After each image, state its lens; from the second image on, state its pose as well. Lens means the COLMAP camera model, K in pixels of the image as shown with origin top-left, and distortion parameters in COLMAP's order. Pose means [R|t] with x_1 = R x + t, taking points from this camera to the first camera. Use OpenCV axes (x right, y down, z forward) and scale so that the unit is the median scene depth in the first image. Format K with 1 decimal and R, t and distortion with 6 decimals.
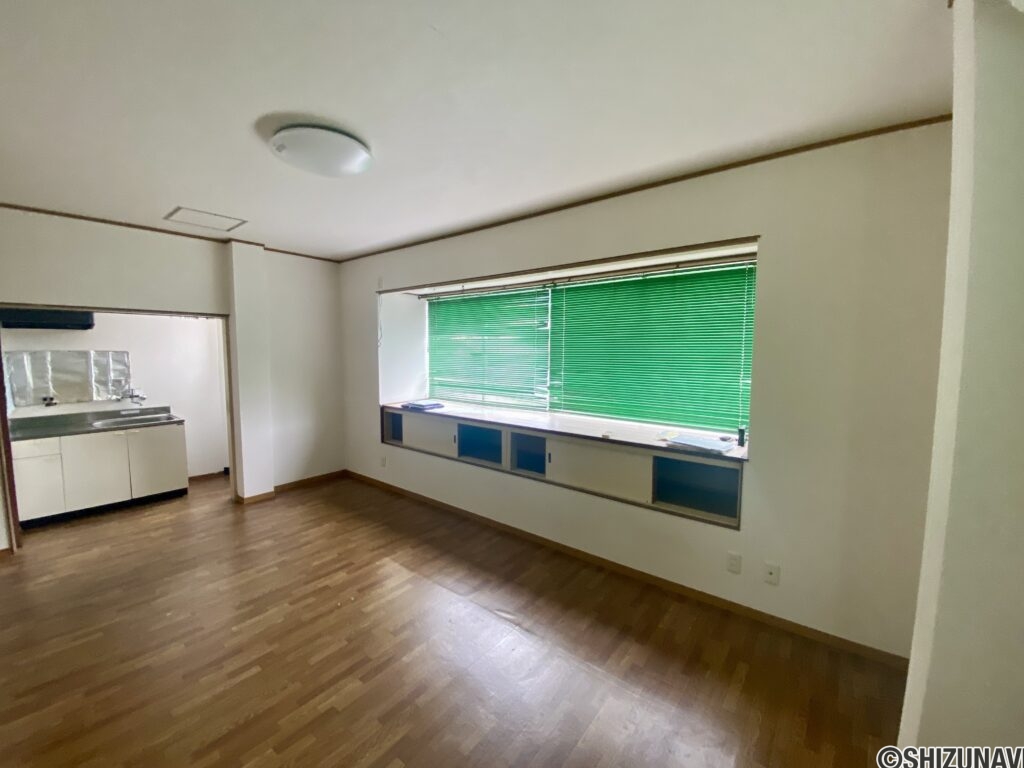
lens RADIAL K [[412.6, 0, 509.4], [0, 412.6, 381.8], [0, 0, 1]] dist [0.039740, -0.034858]
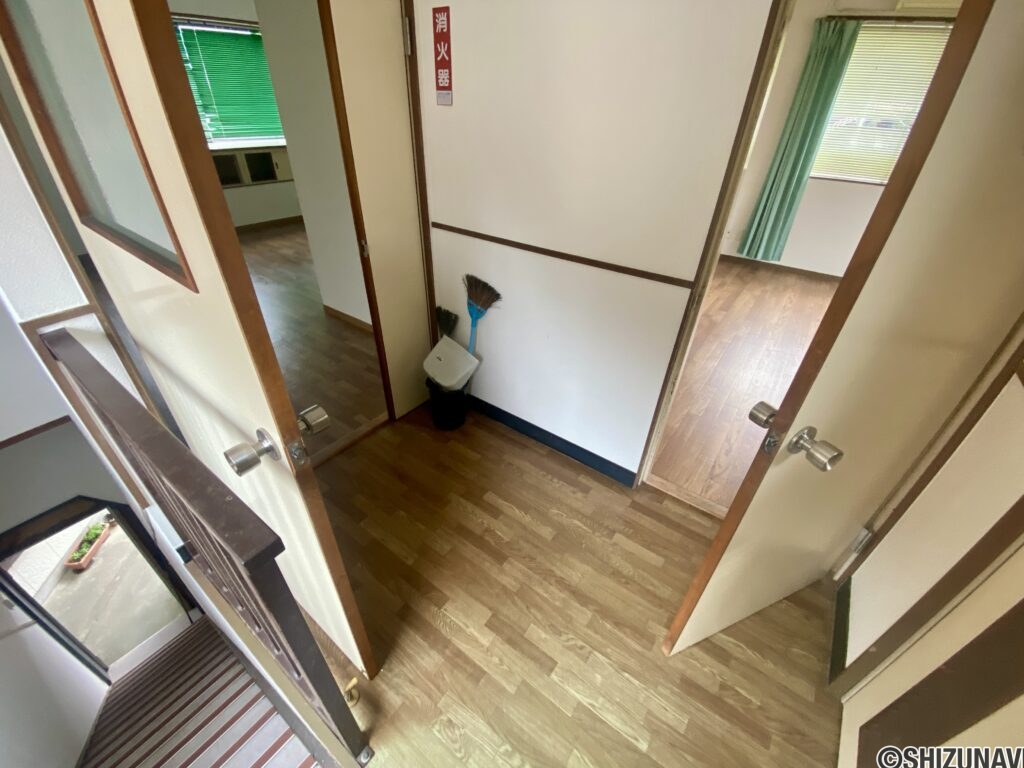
lens RADIAL K [[412.6, 0, 509.4], [0, 412.6, 381.8], [0, 0, 1]] dist [0.039740, -0.034858]
pose [[-0.045074, -0.555653, 0.830192, -1.618512], [0.052654, 0.828560, 0.557419, 0.016571], [-0.997595, 0.068838, -0.008089, 0.124134]]
